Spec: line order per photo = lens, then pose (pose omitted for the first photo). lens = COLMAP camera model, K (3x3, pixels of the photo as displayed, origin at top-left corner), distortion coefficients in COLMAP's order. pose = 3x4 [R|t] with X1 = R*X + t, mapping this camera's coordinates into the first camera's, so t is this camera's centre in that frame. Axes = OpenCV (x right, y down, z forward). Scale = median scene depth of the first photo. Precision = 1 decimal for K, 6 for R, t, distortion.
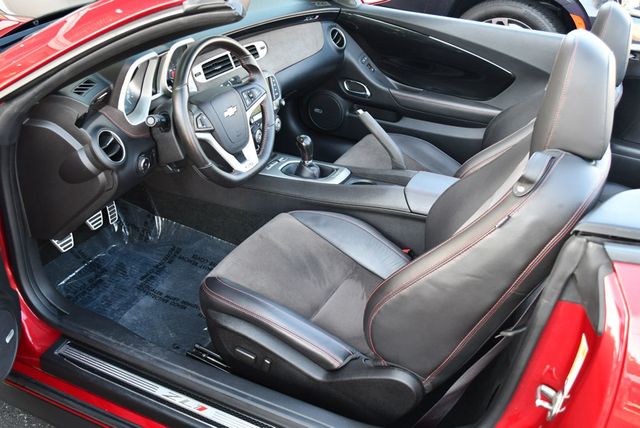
lens RADIAL K [[649.6, 0, 320.0], [0, 649.6, 214.0], [0, 0, 1]] dist [-0.083148, -0.004167]
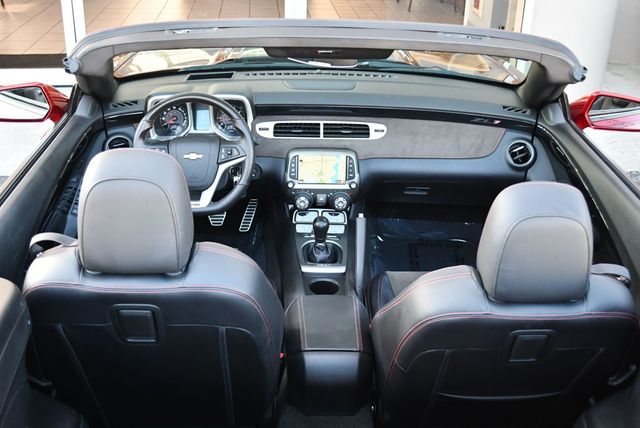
lens RADIAL K [[740.2, 0, 320.0], [0, 740.2, 214.0], [0, 0, 1]] dist [-0.070110, -0.005881]
pose [[0.451735, 0.346810, -0.821984, 0.904175], [-0.423772, 0.894187, 0.144383, -0.287841], [0.785081, 0.283111, 0.550904, 0.367169]]
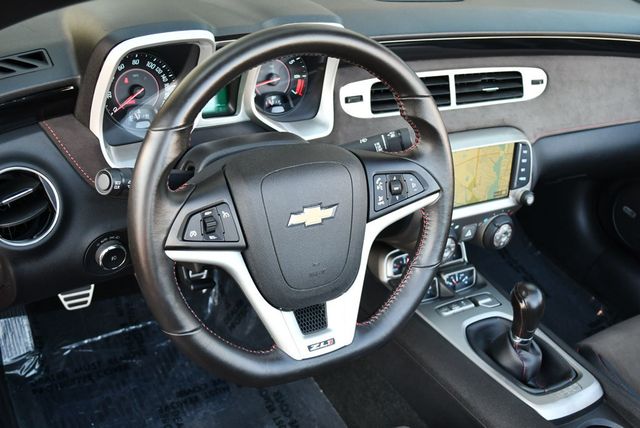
lens RADIAL K [[677.0, 0, 320.0], [0, 677.0, 214.0], [0, 0, 1]] dist [-0.083030, 0.005079]
pose [[0.822113, 0.360434, -0.440701, 0.043851], [-0.355366, 0.929639, 0.097395, -0.161874], [0.444798, 0.076541, 0.892354, 0.493064]]
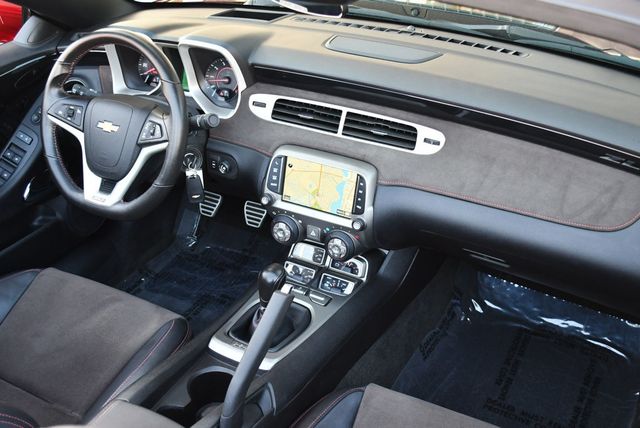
lens RADIAL K [[740.2, 0, 320.0], [0, 740.2, 214.0], [0, 0, 1]] dist [-0.070110, -0.005881]
pose [[-0.045257, 0.444774, -0.894499, 0.557123], [-0.491772, 0.769486, 0.407494, -0.453862], [0.869547, 0.458331, 0.183903, 0.885176]]
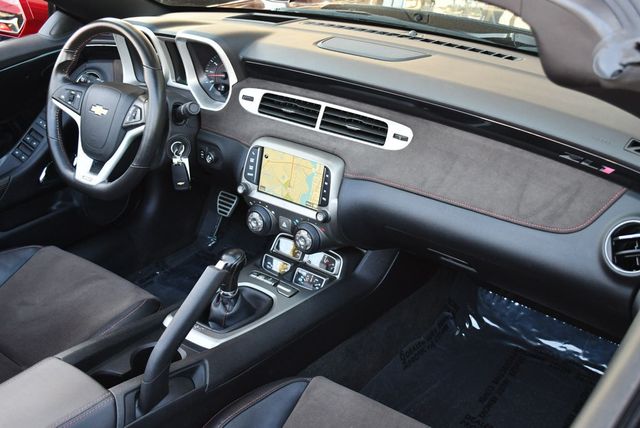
lens RADIAL K [[740.2, 0, 320.0], [0, 740.2, 214.0], [0, 0, 1]] dist [-0.070110, -0.005881]
pose [[-0.206493, 0.388177, -0.898153, 0.562720], [-0.481724, 0.758644, 0.438635, -0.486491], [0.851647, 0.523237, 0.030339, 1.024889]]
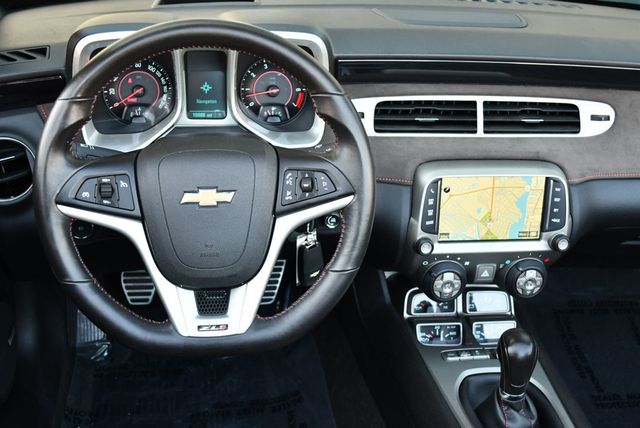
lens RADIAL K [[722.1, 0, 320.0], [0, 722.1, 214.0], [0, 0, 1]] dist [-0.080570, -0.001214]
pose [[0.546391, 0.374449, -0.749162, 0.215920], [-0.421586, 0.895869, 0.140299, -0.198124], [0.723686, 0.239178, 0.647358, 0.593532]]
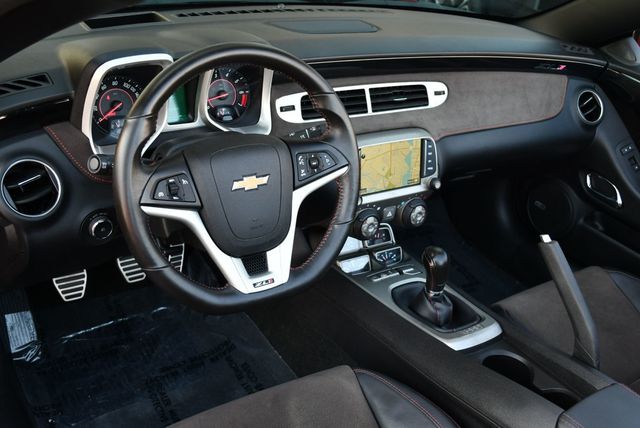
lens RADIAL K [[649.6, 0, 320.0], [0, 649.6, 214.0], [0, 0, 1]] dist [-0.083148, -0.004167]
pose [[0.854820, 0.282293, -0.435424, 0.130090], [-0.304735, 0.952246, 0.019105, -0.128966], [0.420024, 0.116357, 0.900023, 0.420524]]
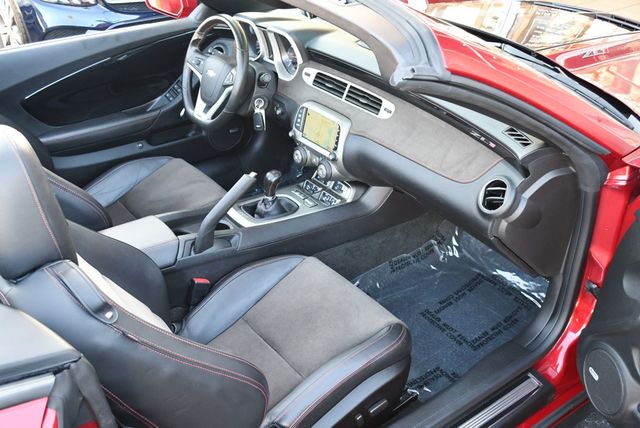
lens RADIAL K [[684.9, 0, 320.0], [0, 684.9, 214.0], [0, 0, 1]] dist [-0.078553, -0.001802]
pose [[-0.463818, 0.390368, -0.795290, 0.765114], [-0.456701, 0.663863, 0.592208, -0.702384], [0.759142, 0.637886, -0.129630, 1.215860]]
